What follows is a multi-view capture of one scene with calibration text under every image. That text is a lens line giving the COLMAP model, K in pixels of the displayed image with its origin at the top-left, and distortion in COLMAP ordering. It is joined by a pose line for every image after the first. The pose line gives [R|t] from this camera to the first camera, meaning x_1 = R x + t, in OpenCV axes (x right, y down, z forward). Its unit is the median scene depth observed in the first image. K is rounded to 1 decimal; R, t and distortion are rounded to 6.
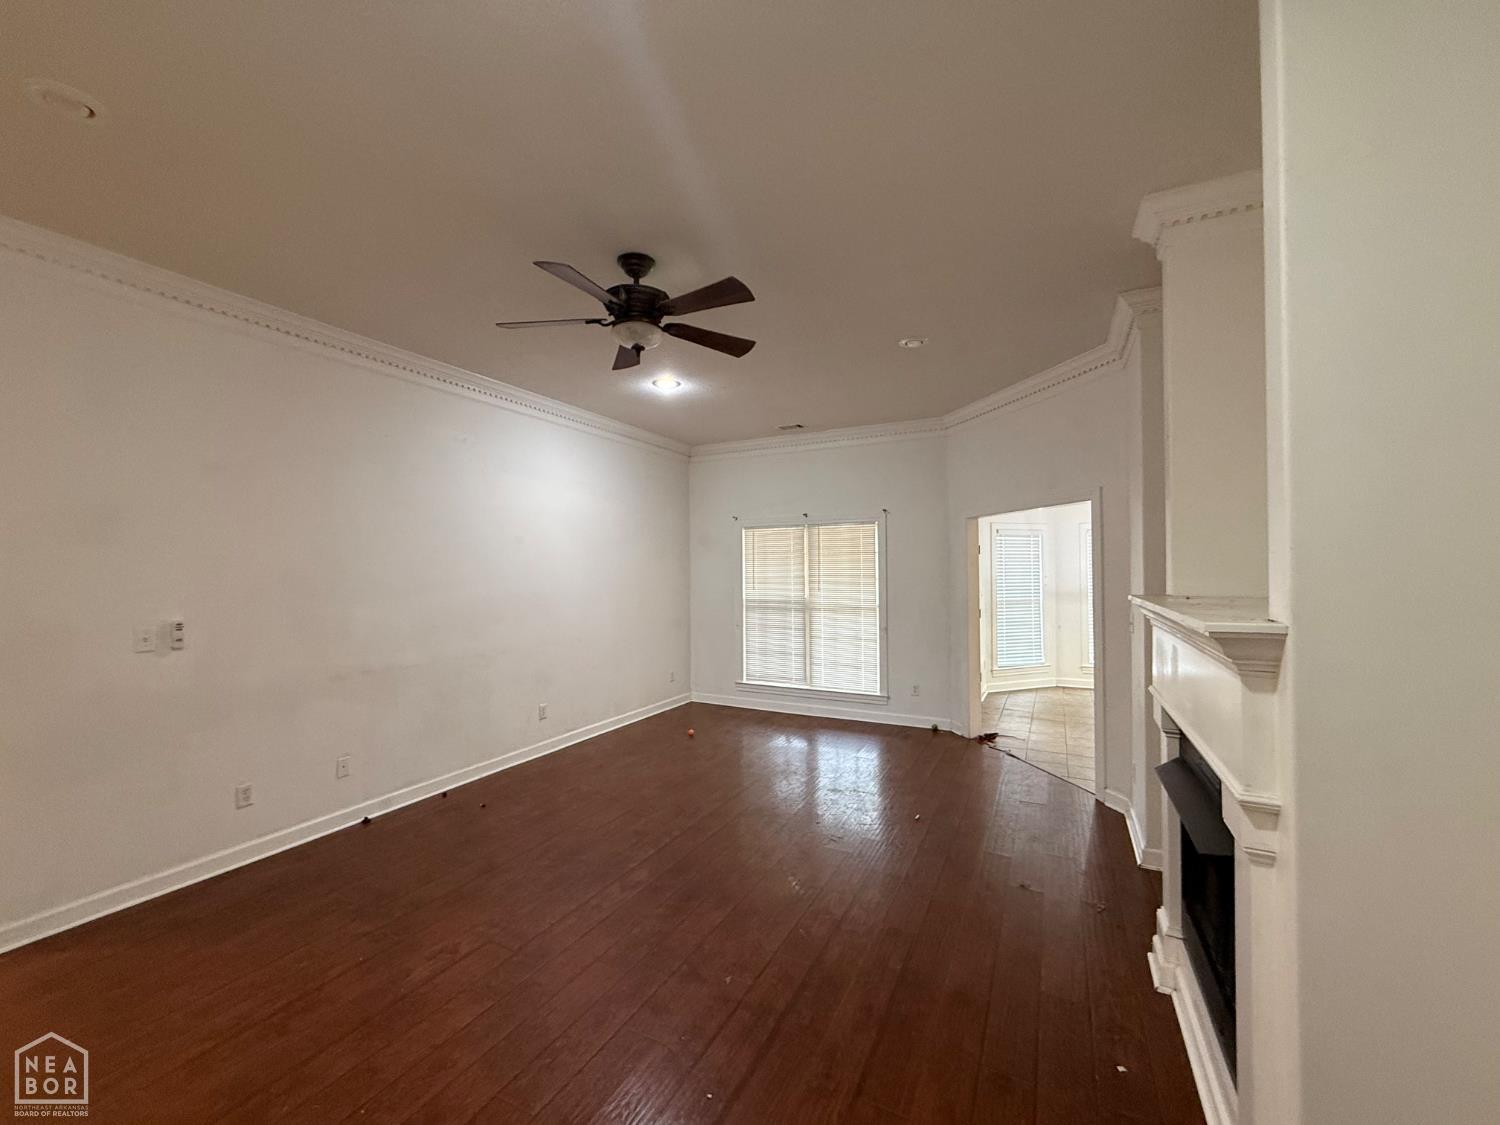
lens RADIAL K [[600.8, 0, 746.7], [0, 600.8, 555.8], [0, 0, 1]] dist [0.000815, 0.000136]
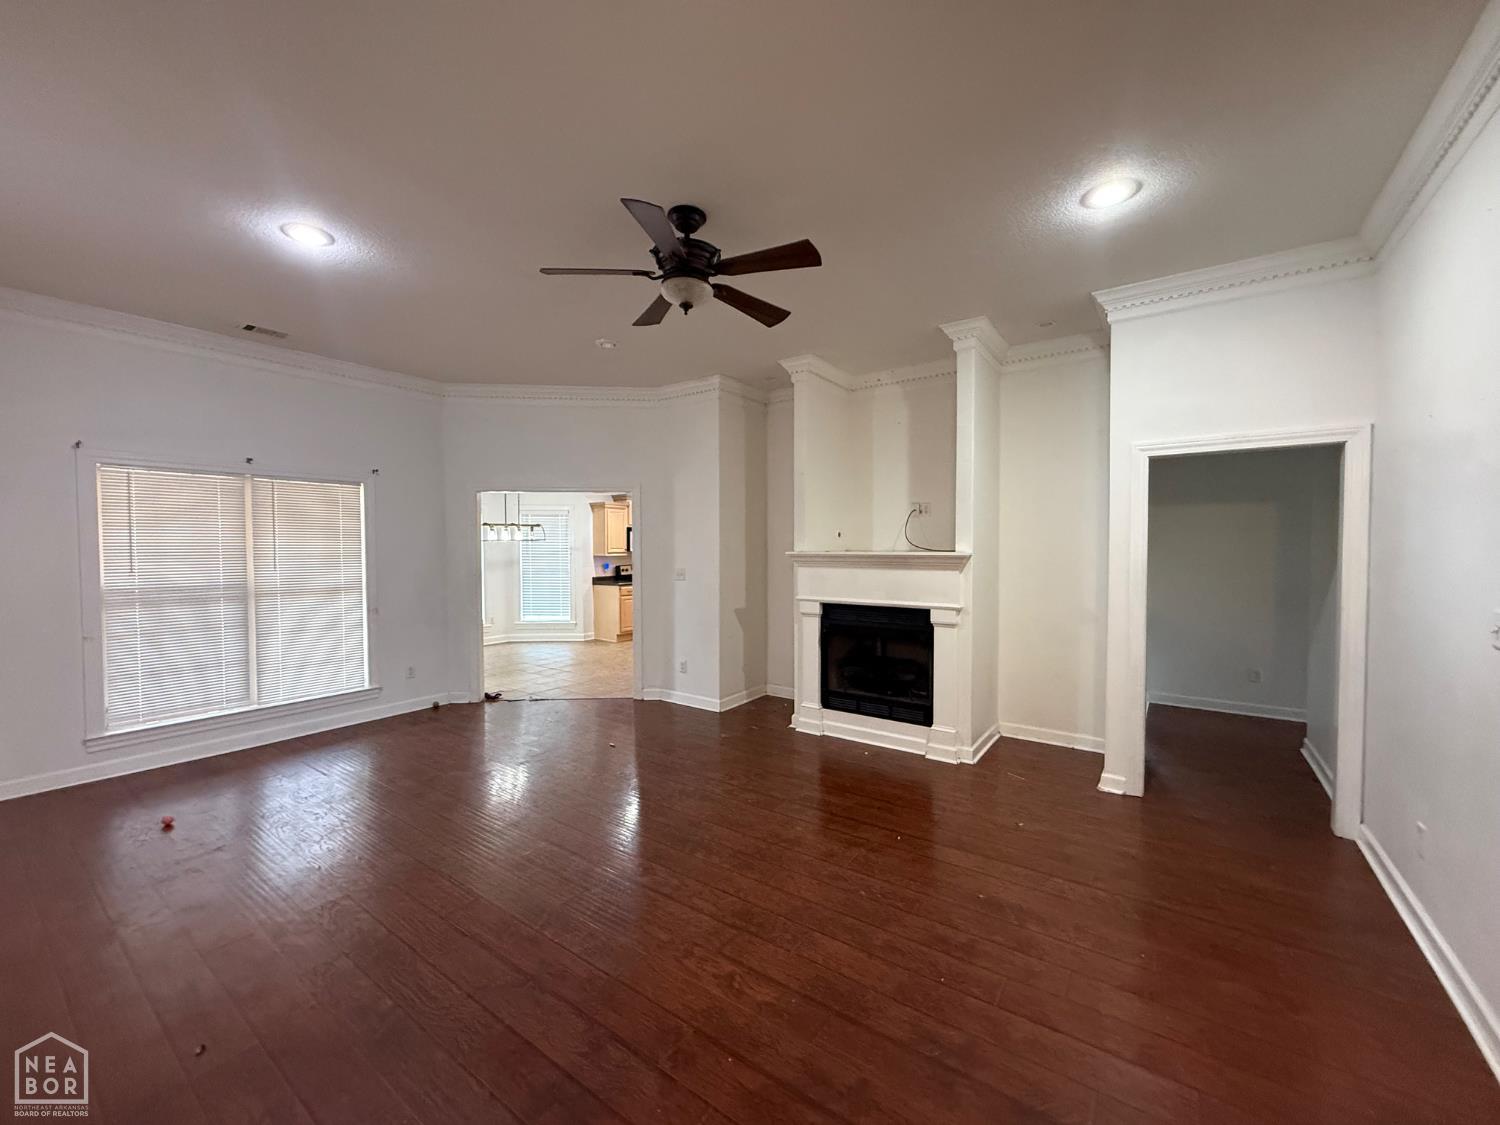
lens RADIAL K [[598.4, 0, 749.3], [0, 598.4, 564.6], [0, 0, 1]] dist [-0.001351, -0.000039]
pose [[0.160264, -0.024995, 0.986758, -0.485436], [-0.011625, 0.999562, 0.027207, 0.027603], [-0.987006, -0.015832, 0.159904, 0.324067]]
